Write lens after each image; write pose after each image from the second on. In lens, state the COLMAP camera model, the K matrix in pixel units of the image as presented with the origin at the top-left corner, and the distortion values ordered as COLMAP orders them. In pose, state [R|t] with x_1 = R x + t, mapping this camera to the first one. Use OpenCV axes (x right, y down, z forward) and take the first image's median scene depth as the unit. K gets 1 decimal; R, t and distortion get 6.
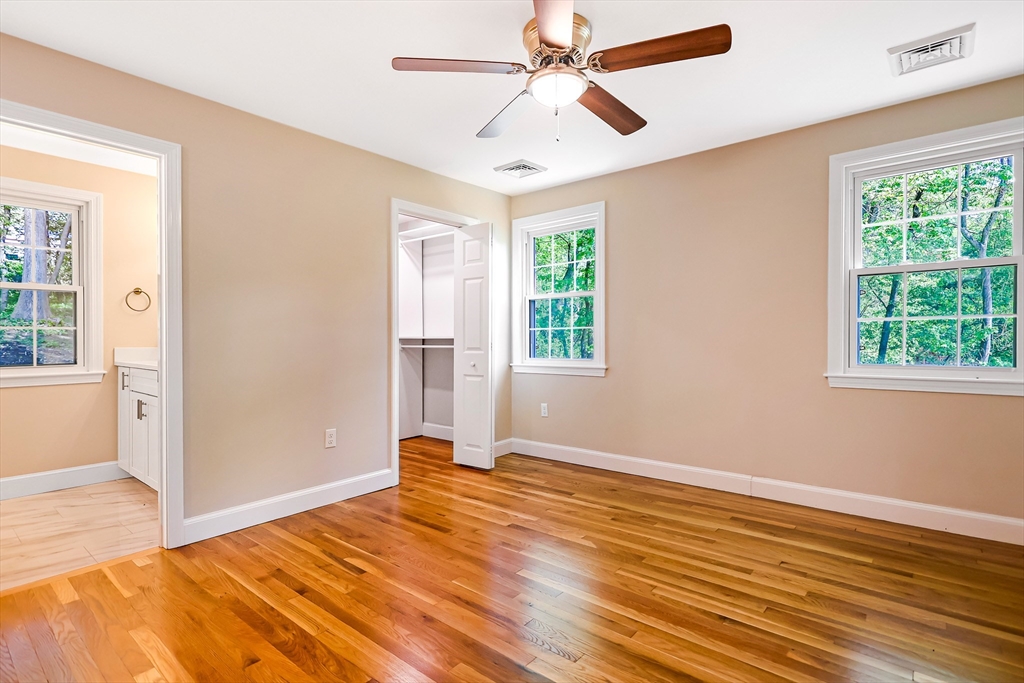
lens RADIAL K [[494.7, 0, 512.3], [0, 494.7, 340.2], [0, 0, 1]] dist [-0.008901, 0.004351]
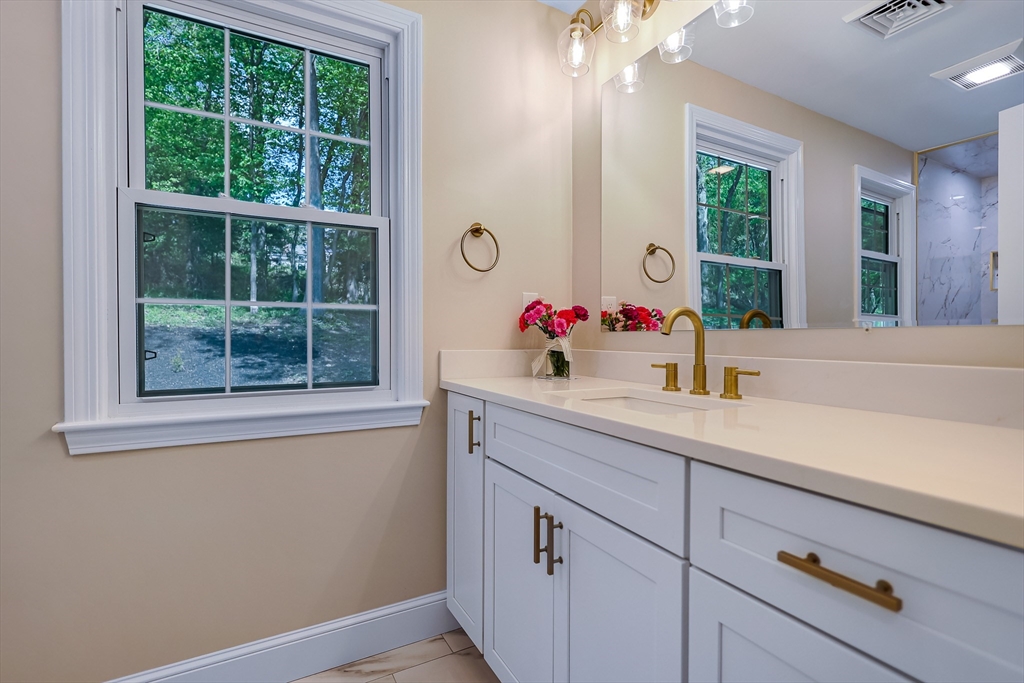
lens RADIAL K [[494.7, 0, 518.2], [0, 494.7, 340.5], [0, 0, 1]] dist [-0.008901, 0.004351]
pose [[0.928388, 0.007266, -0.371540, -0.528418], [-0.003827, 0.999943, 0.009991, 0.001271], [0.371592, -0.007854, 0.928363, 0.553949]]
